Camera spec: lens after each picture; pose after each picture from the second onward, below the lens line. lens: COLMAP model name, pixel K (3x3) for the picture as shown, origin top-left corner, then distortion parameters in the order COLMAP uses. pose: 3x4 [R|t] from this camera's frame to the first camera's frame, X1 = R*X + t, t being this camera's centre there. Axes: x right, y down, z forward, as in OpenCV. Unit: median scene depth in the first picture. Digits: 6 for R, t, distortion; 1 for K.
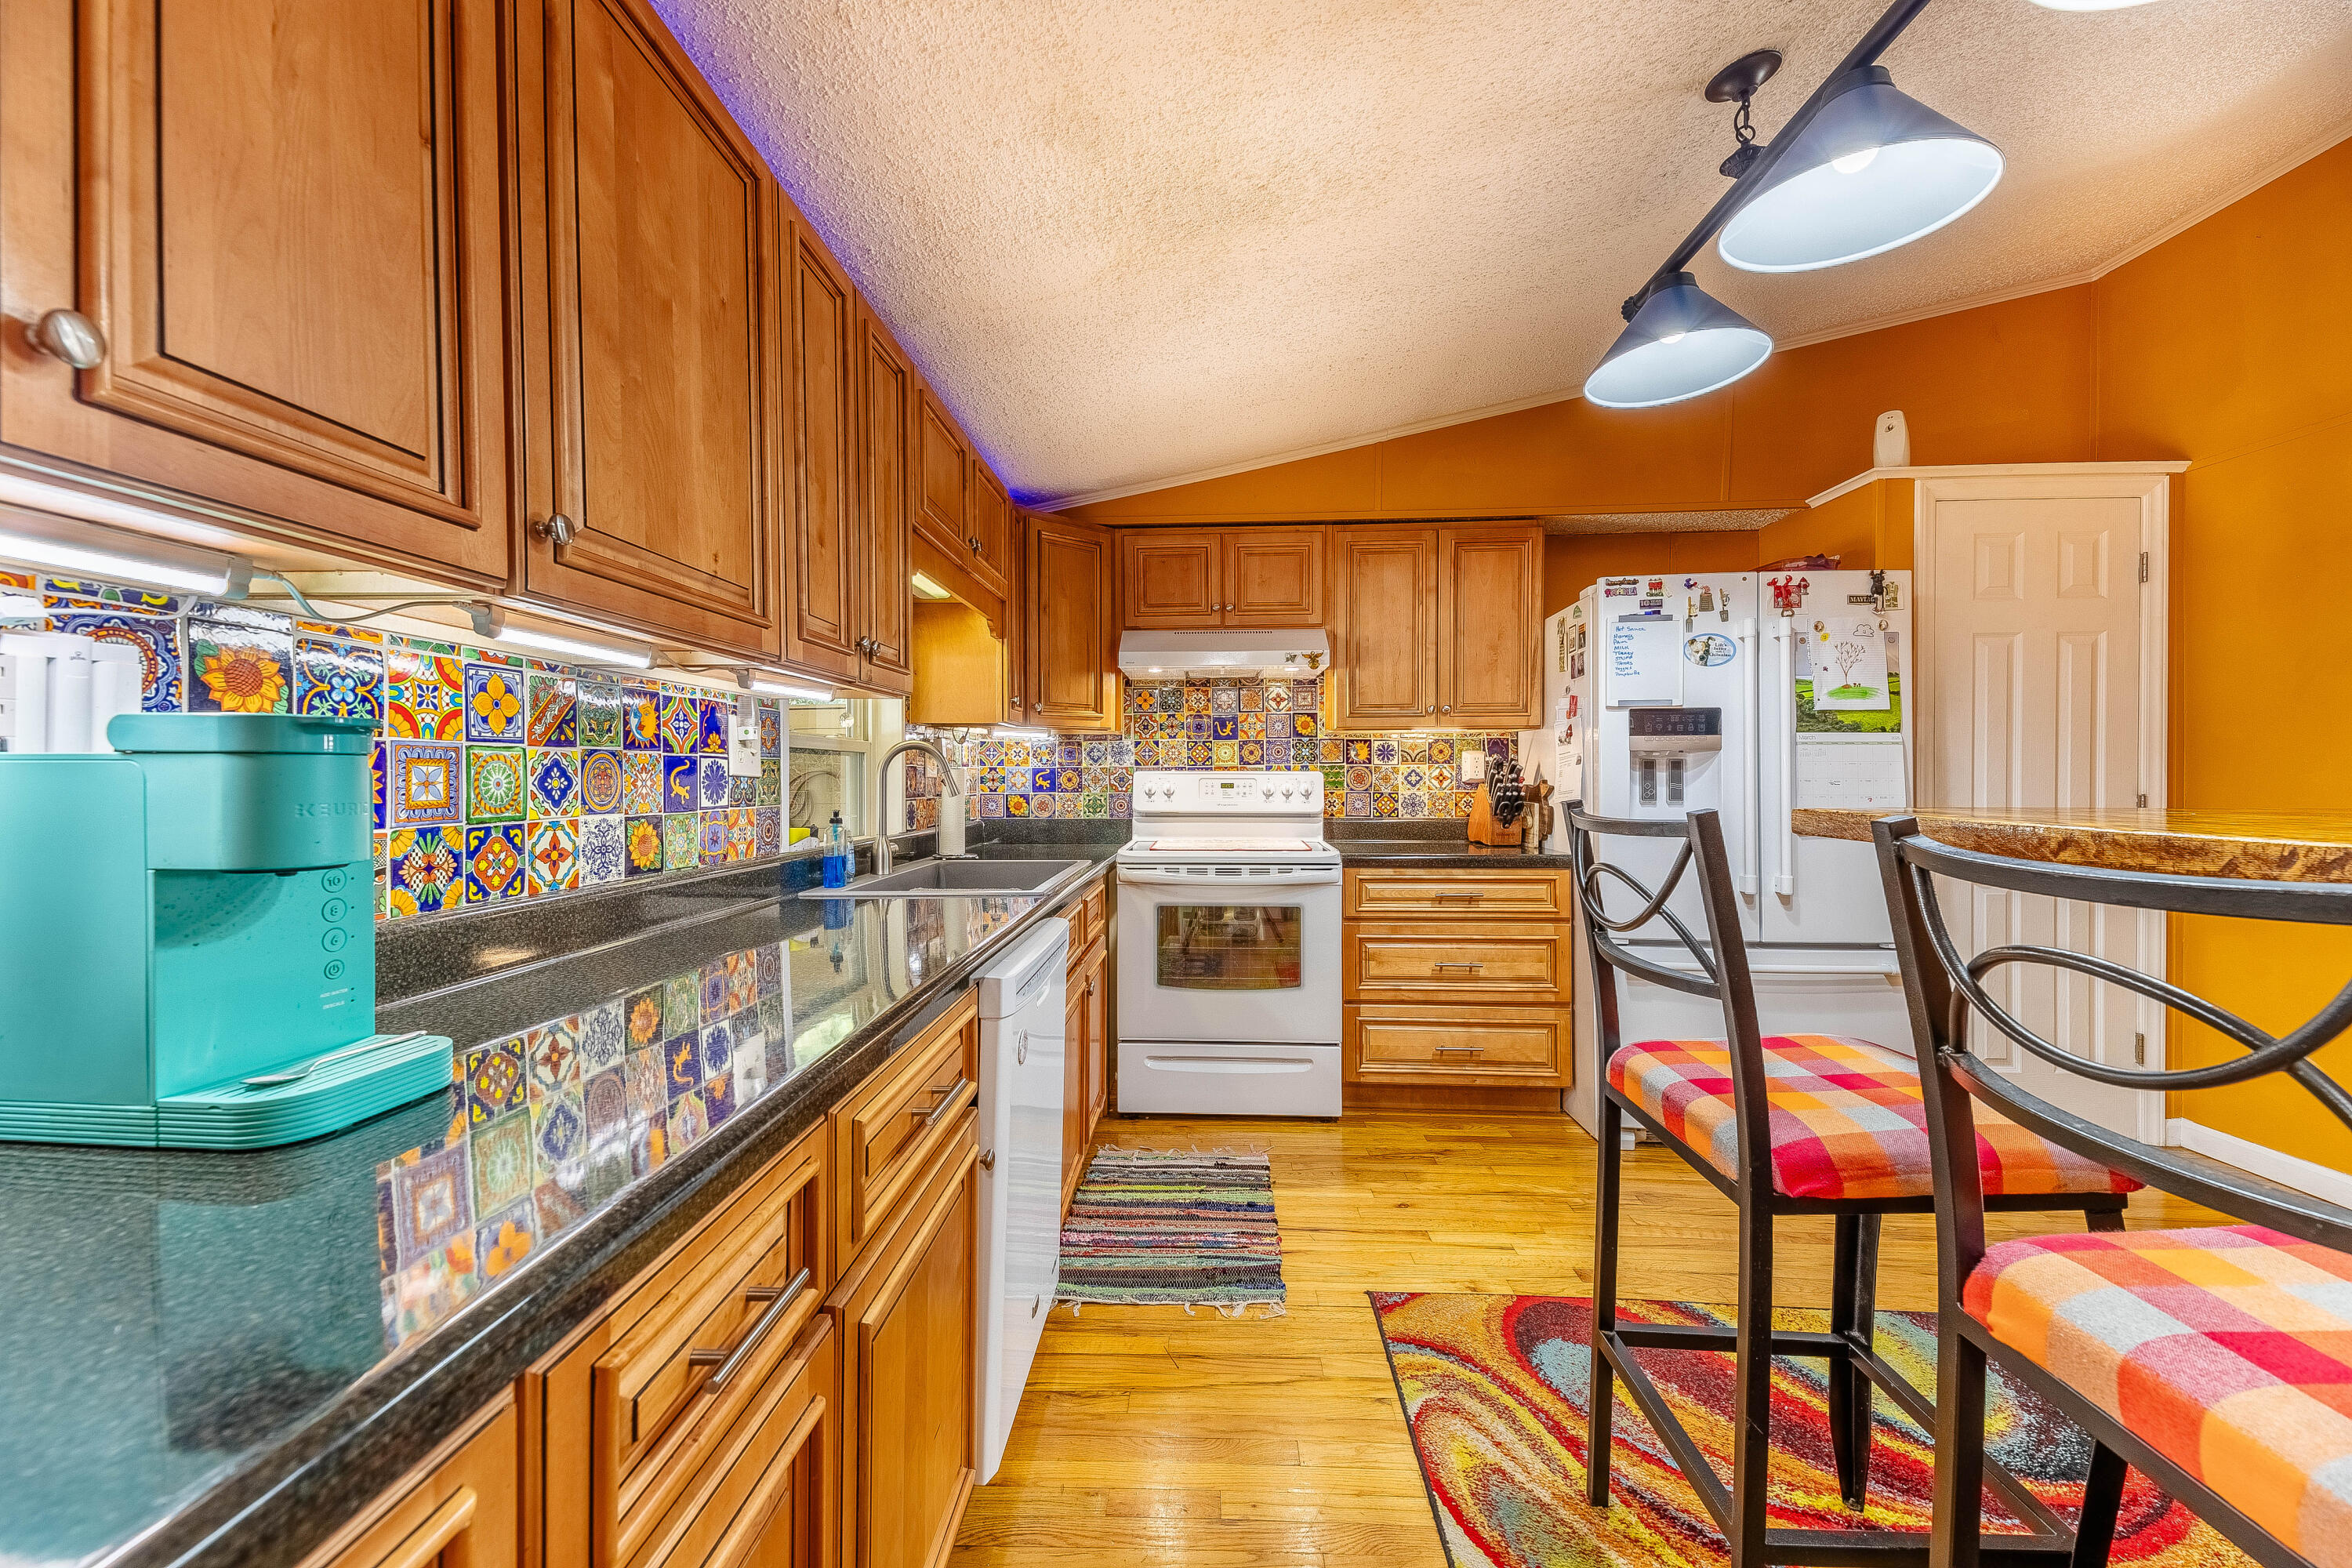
lens RADIAL K [[921.3, 0, 1170.8], [0, 921.3, 779.5], [0, 0, 1]] dist [0.019787, -0.000011]
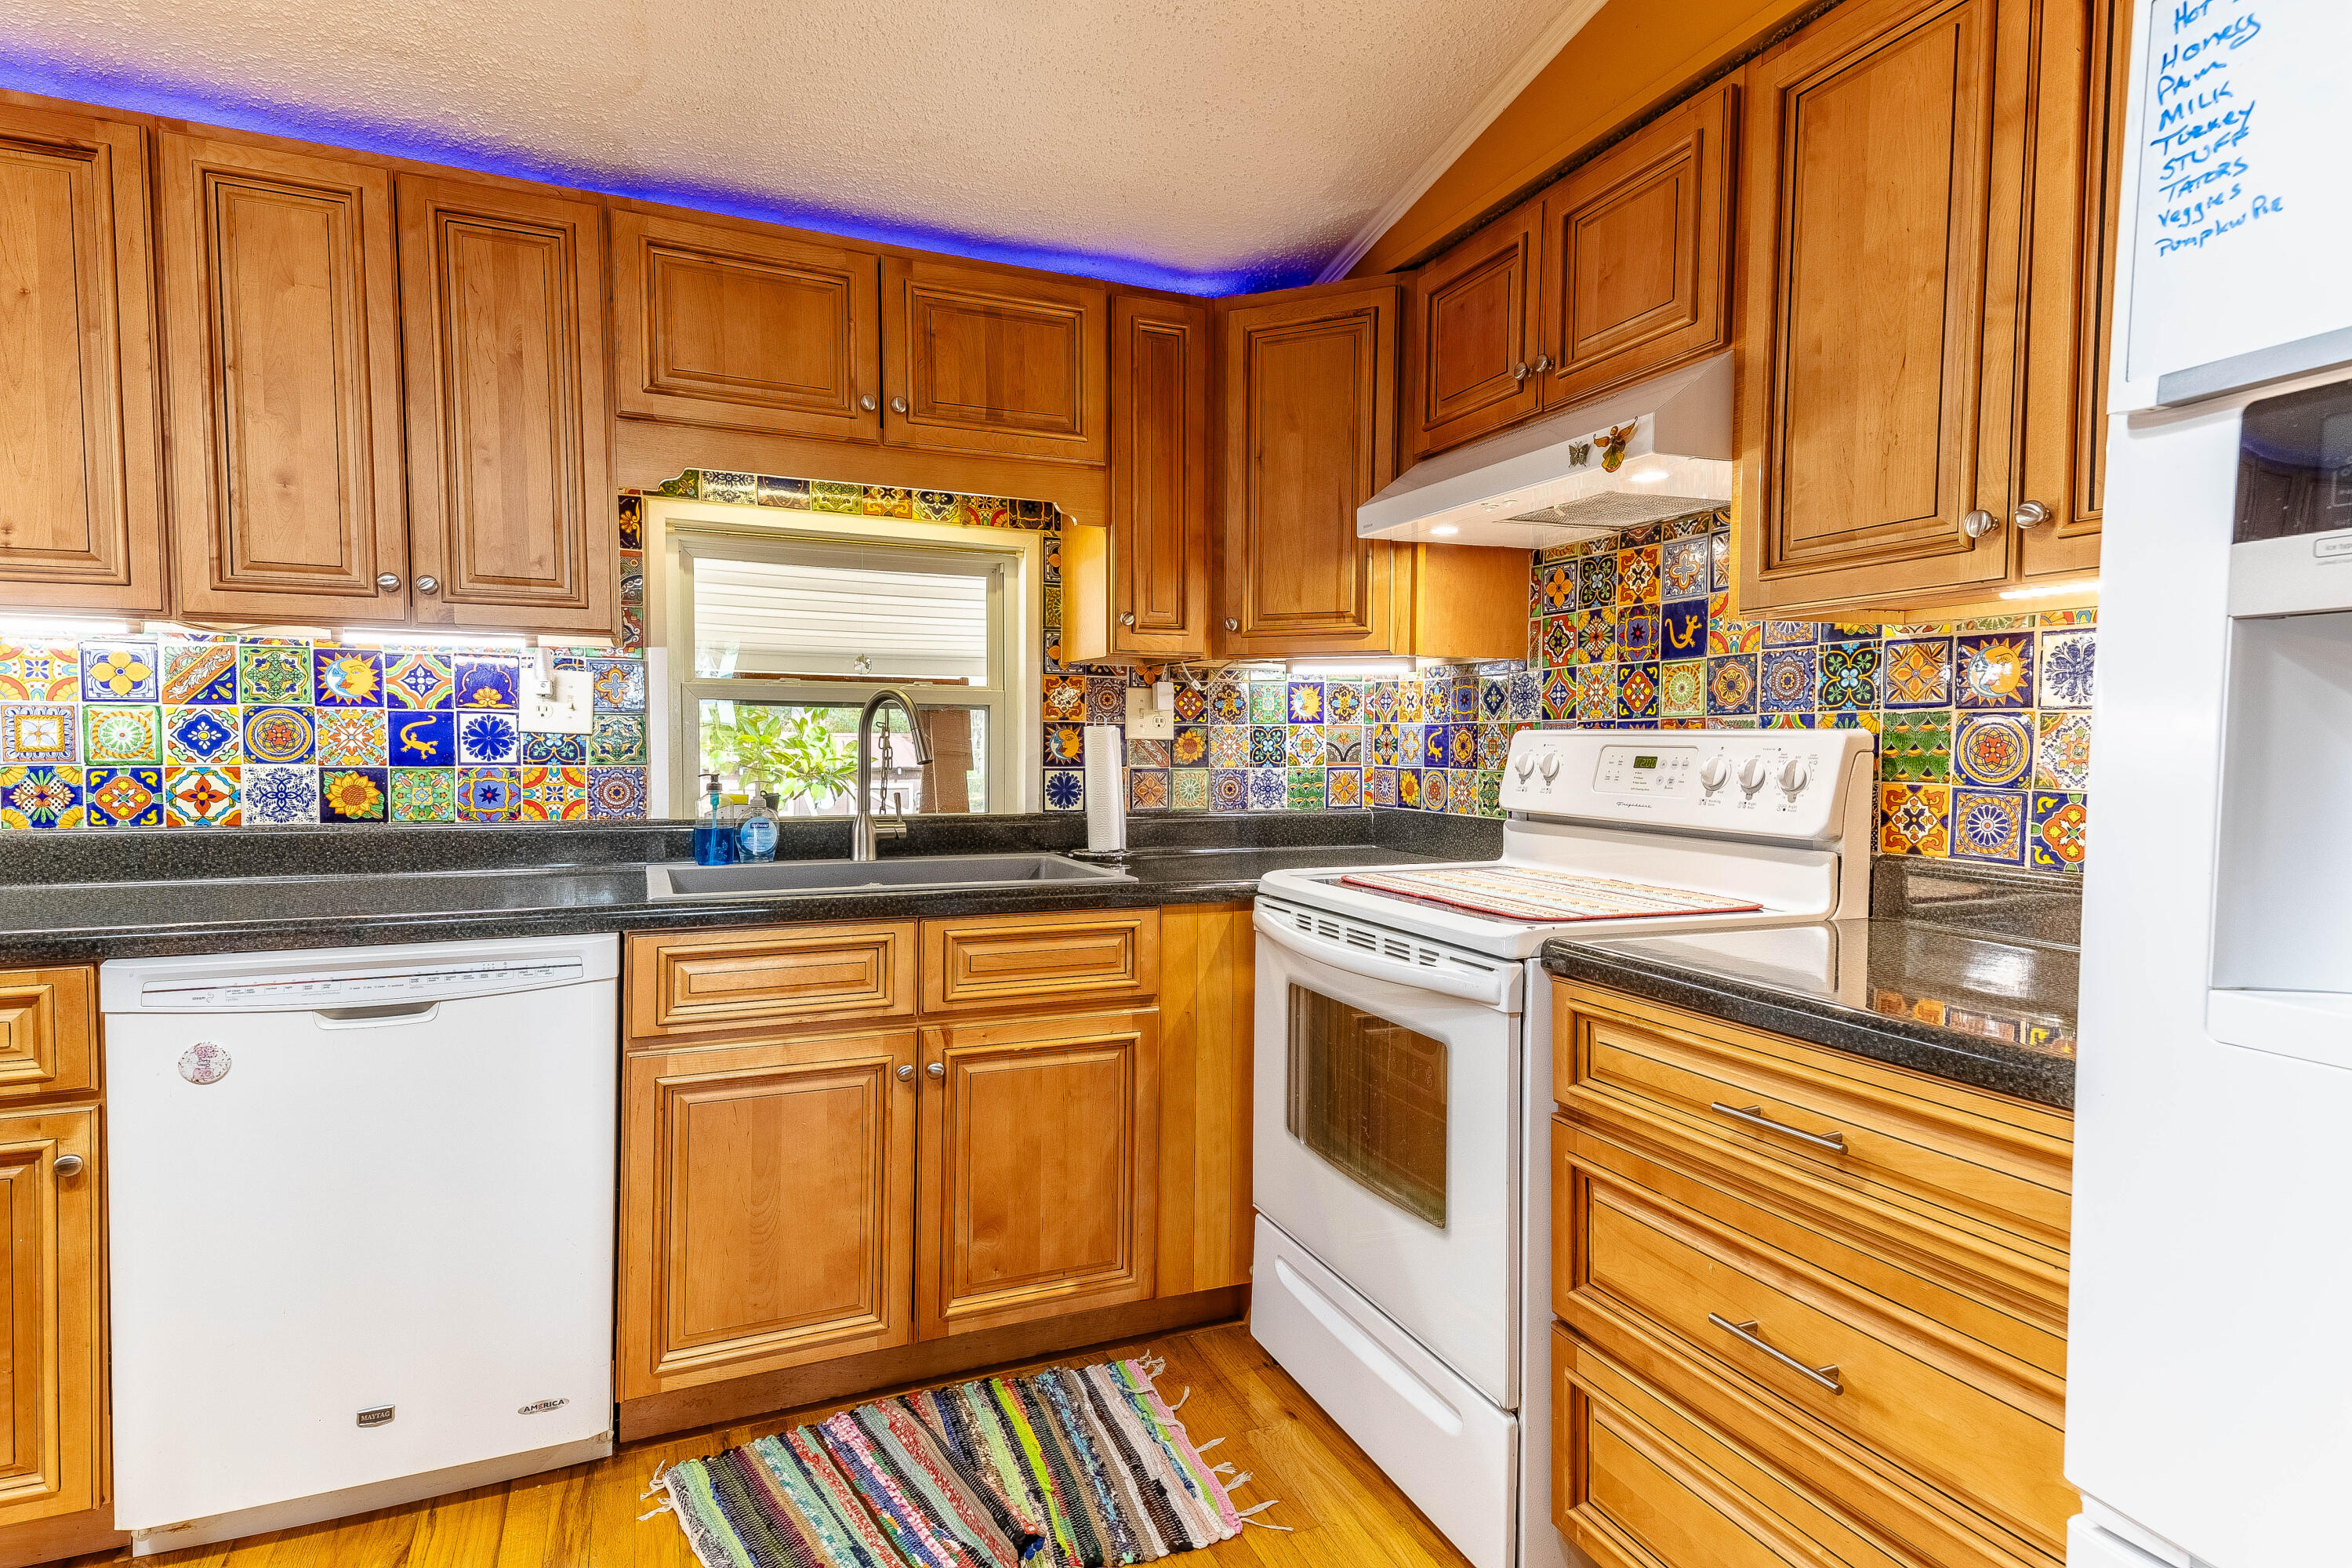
lens RADIAL K [[1227.8, 0, 1182.1], [0, 1227.8, 797.5], [0, 0, 1]] dist [0.039676, -0.000605]
pose [[0.435597, 0.048521, -0.898833, 1.123957], [-0.010448, 0.998751, 0.048852, -0.007051], [0.900081, -0.011889, 0.435560, 1.204191]]
